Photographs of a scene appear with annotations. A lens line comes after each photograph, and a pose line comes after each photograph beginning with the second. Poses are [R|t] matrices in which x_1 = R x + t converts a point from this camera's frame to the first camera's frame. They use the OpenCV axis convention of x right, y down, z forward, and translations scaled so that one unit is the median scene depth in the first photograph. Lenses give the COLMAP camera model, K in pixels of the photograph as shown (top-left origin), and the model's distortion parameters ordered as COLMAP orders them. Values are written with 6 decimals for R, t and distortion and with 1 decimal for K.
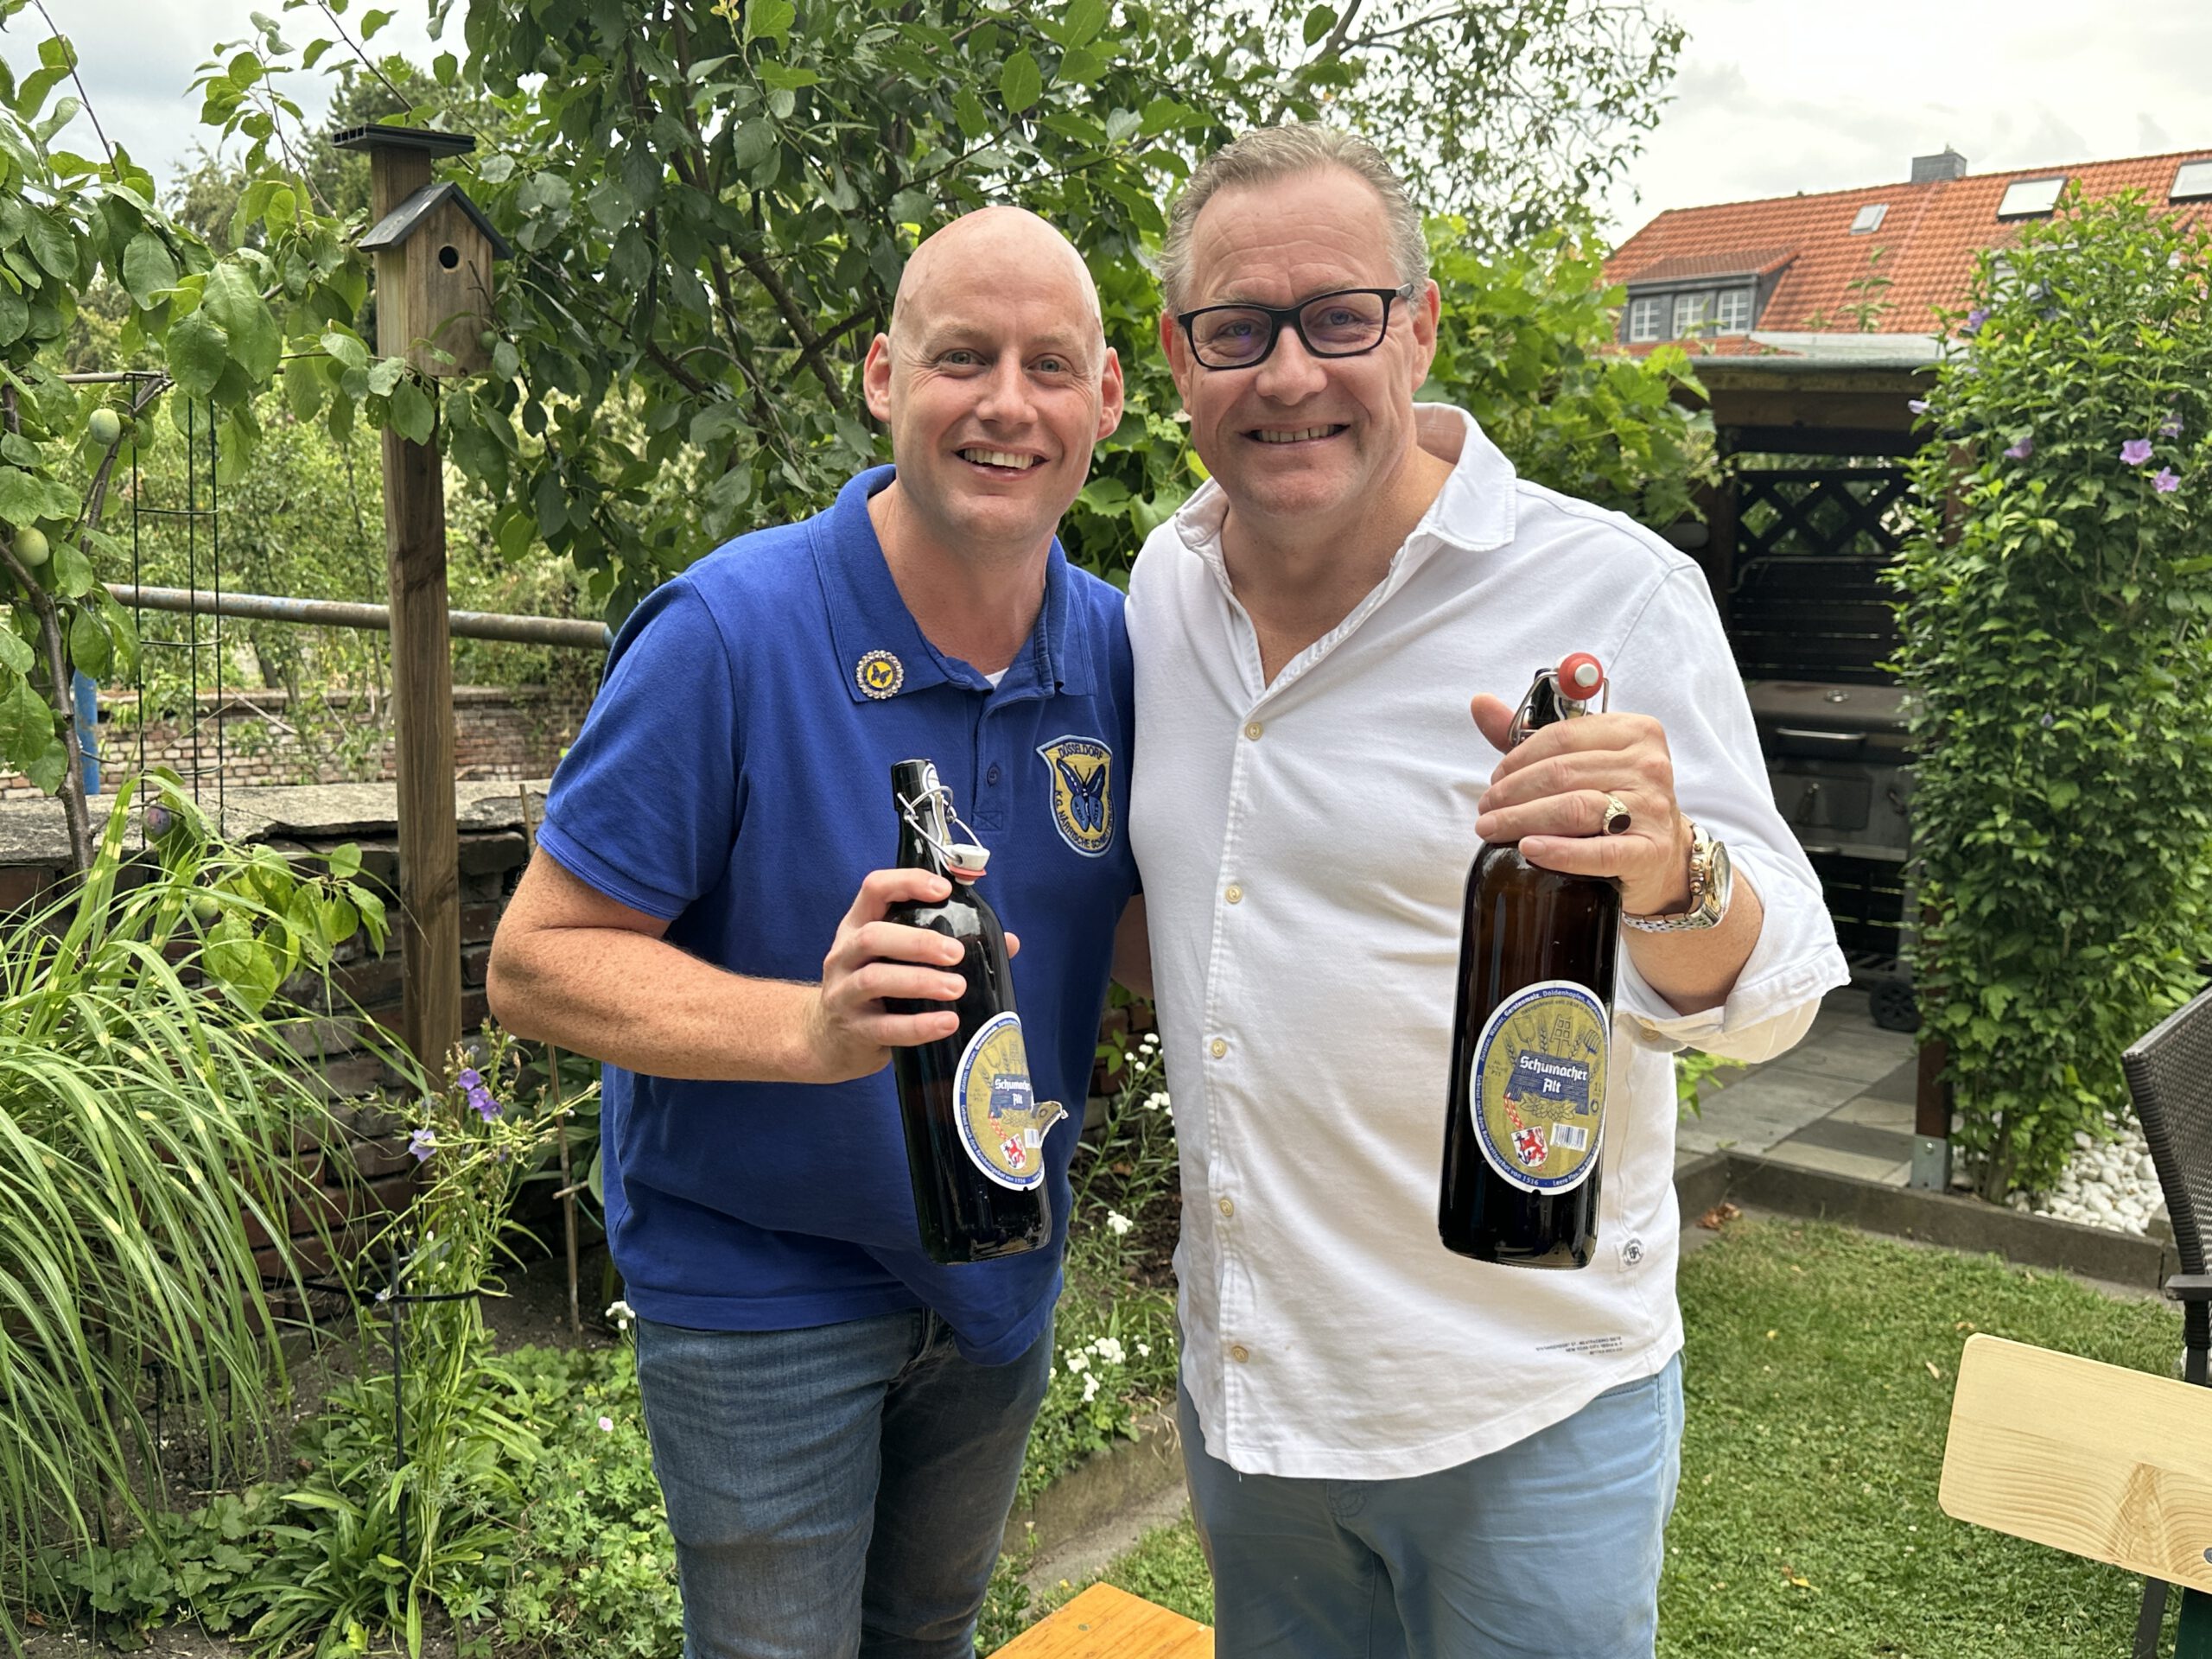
lens RADIAL K [[1934.0, 0, 1106.0], [0, 1934.0, 829.5], [0, 0, 1]] dist [0.063913, -0.116341]
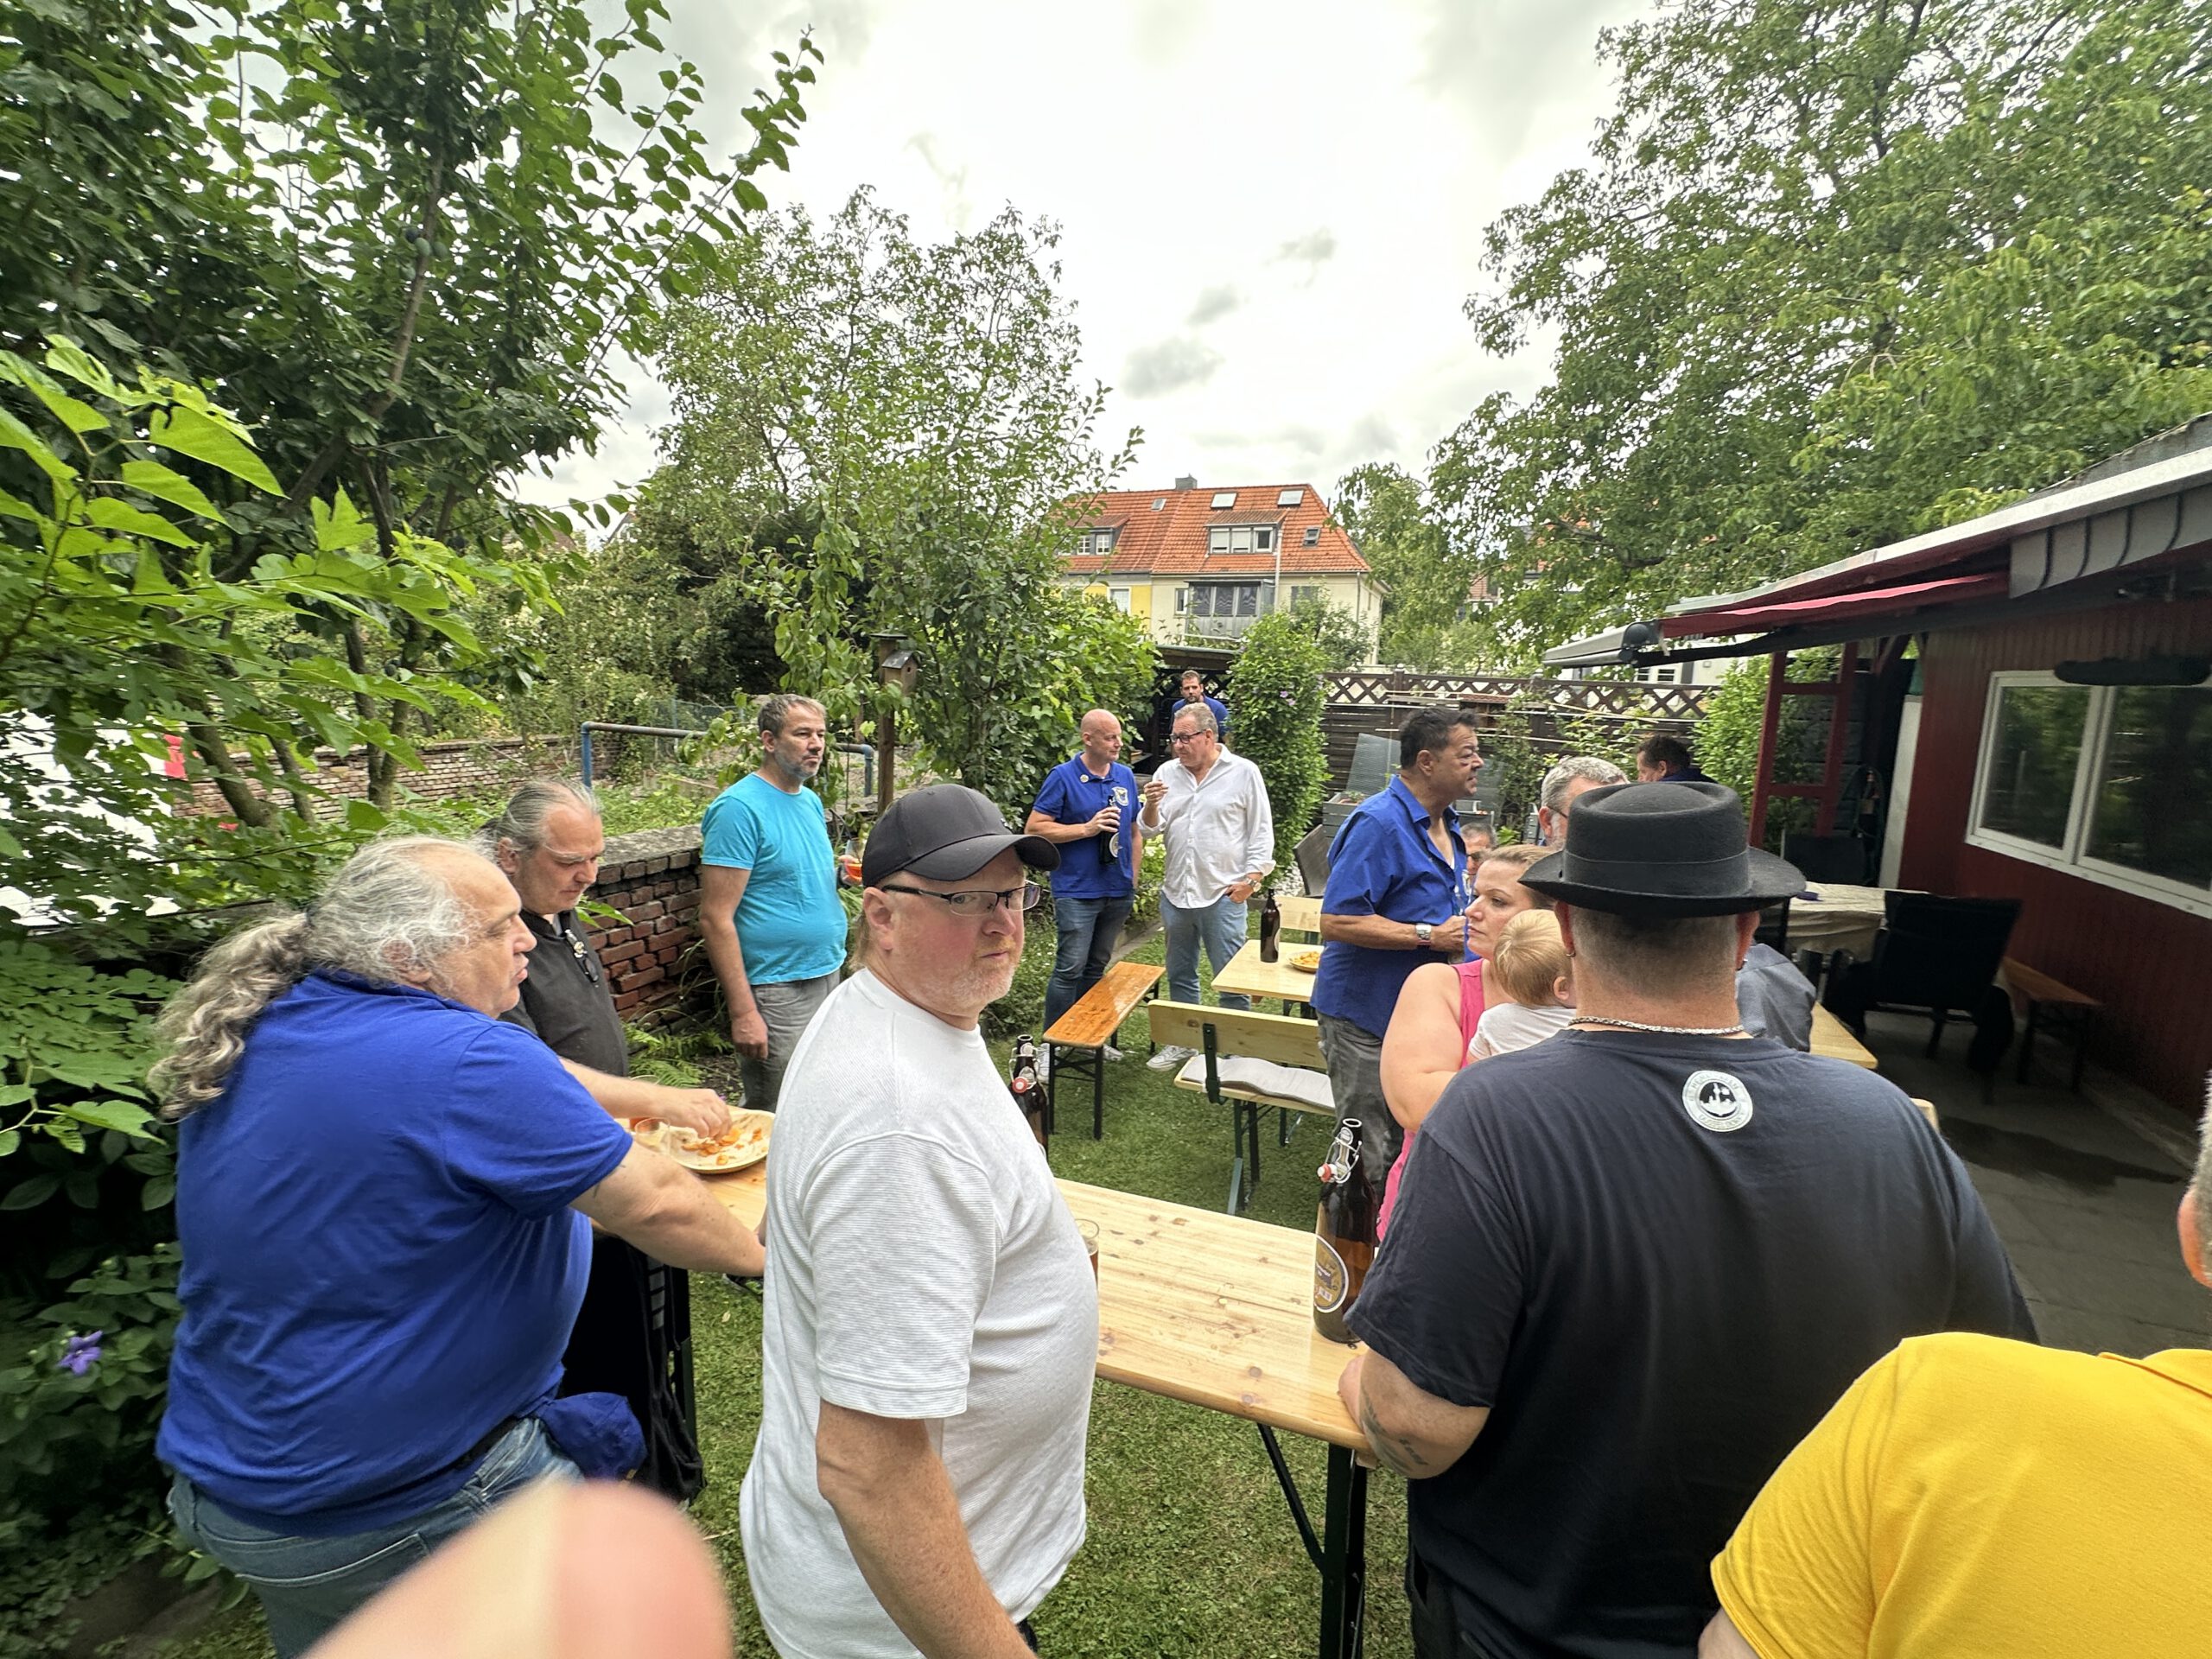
lens RADIAL K [[970.3, 0, 1098.5], [0, 970.3, 822.1], [0, 0, 1]] dist [0.002474, -0.000579]
pose [[0.951221, -0.051296, 0.304215, -0.412341], [0.038137, 0.998068, 0.049046, -0.050107], [-0.306143, -0.035051, 0.951340, -0.702305]]
